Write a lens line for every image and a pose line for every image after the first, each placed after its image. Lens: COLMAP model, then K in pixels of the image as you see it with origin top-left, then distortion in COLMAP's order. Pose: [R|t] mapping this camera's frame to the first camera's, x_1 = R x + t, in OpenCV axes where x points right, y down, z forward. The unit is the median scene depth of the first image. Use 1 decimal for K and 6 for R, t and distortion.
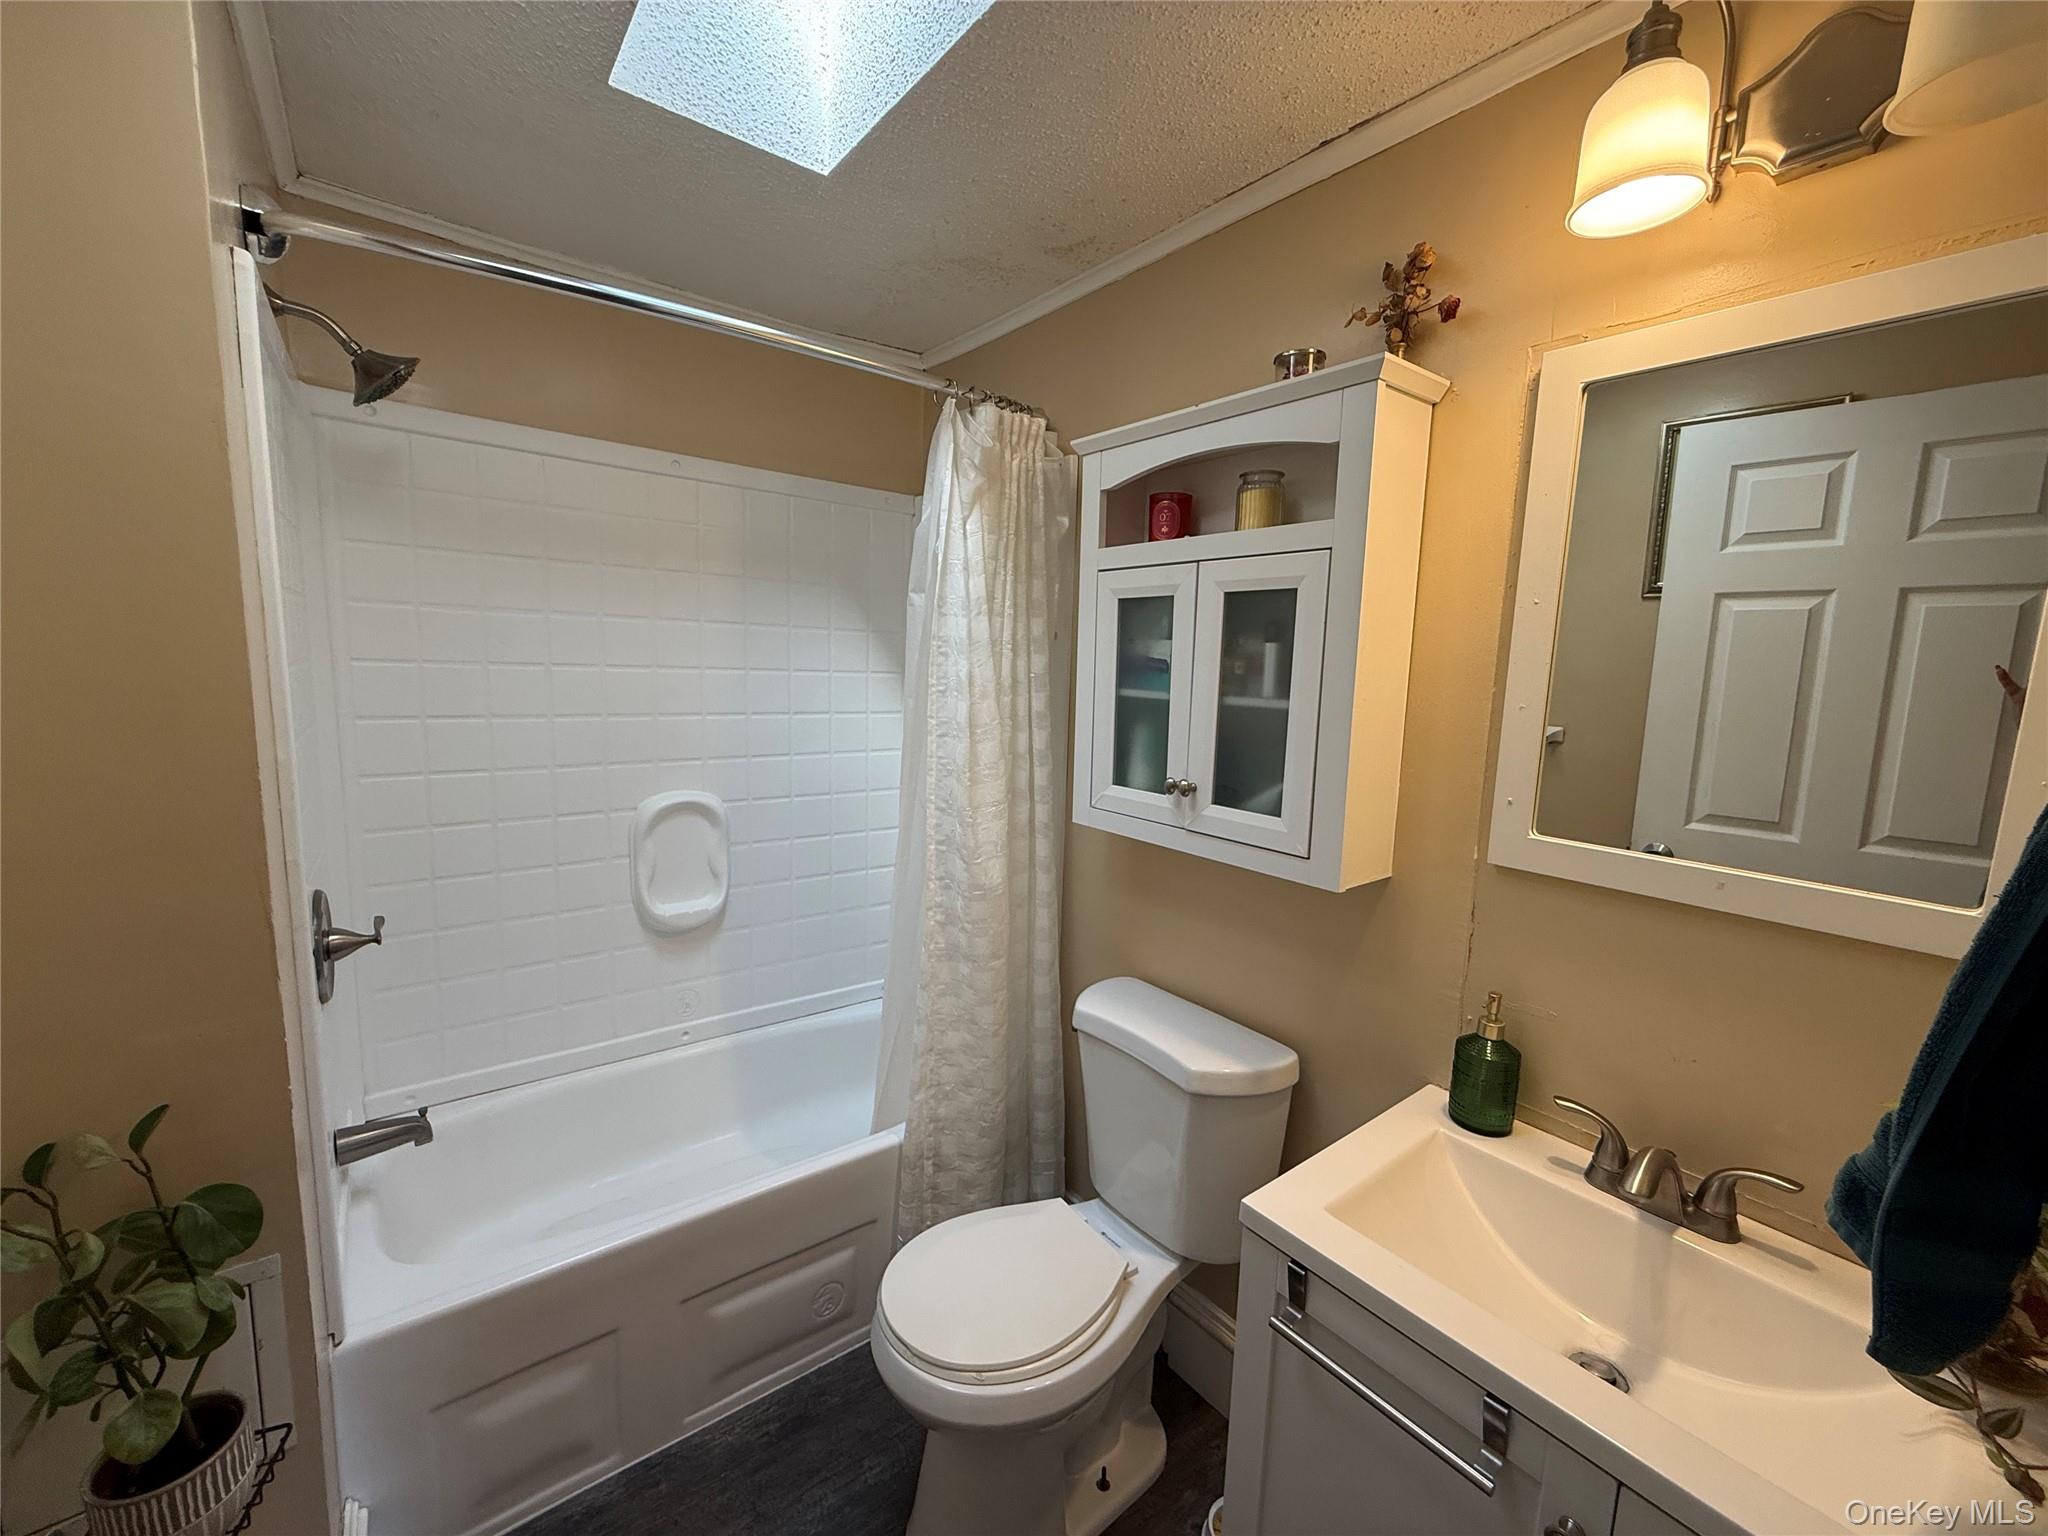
lens RADIAL K [[821.1, 0, 1025.3], [0, 821.1, 766.0], [0, 0, 1]] dist [-0.001740, 0.000885]
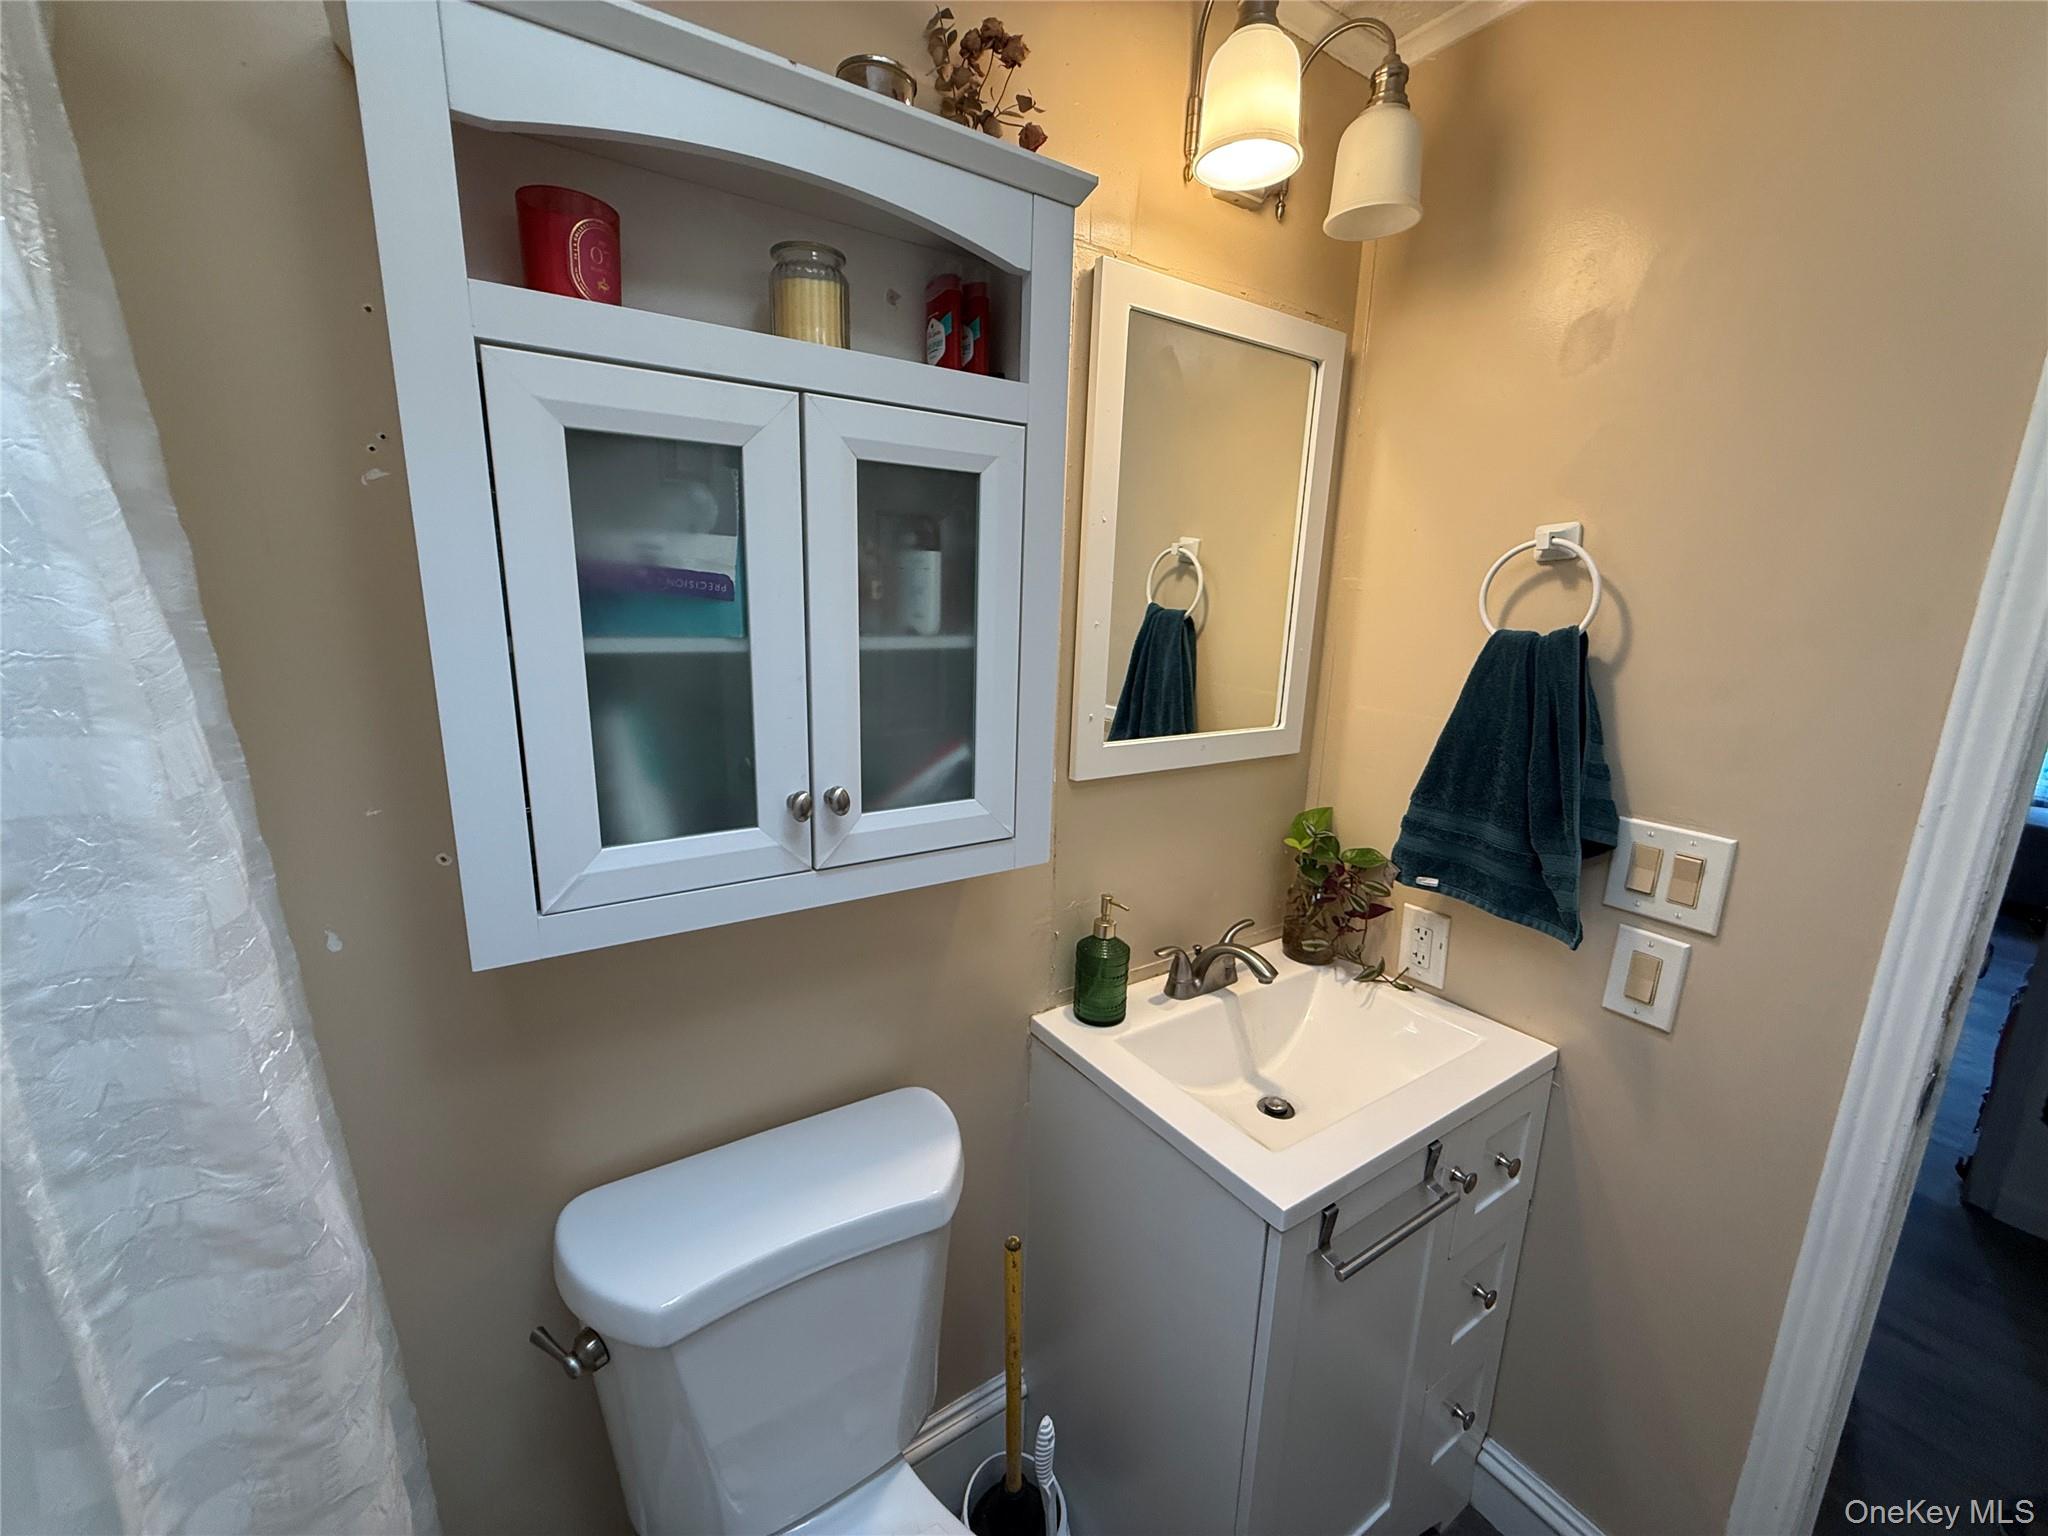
lens RADIAL K [[821.1, 0, 1022.7], [0, 821.1, 768.4], [0, 0, 1]] dist [-0.001740, 0.000885]
pose [[0.076486, -0.237532, 0.968364, -0.361141], [0.105782, 0.967661, 0.229004, -0.117105], [-0.991444, 0.084919, 0.099139, 0.826065]]
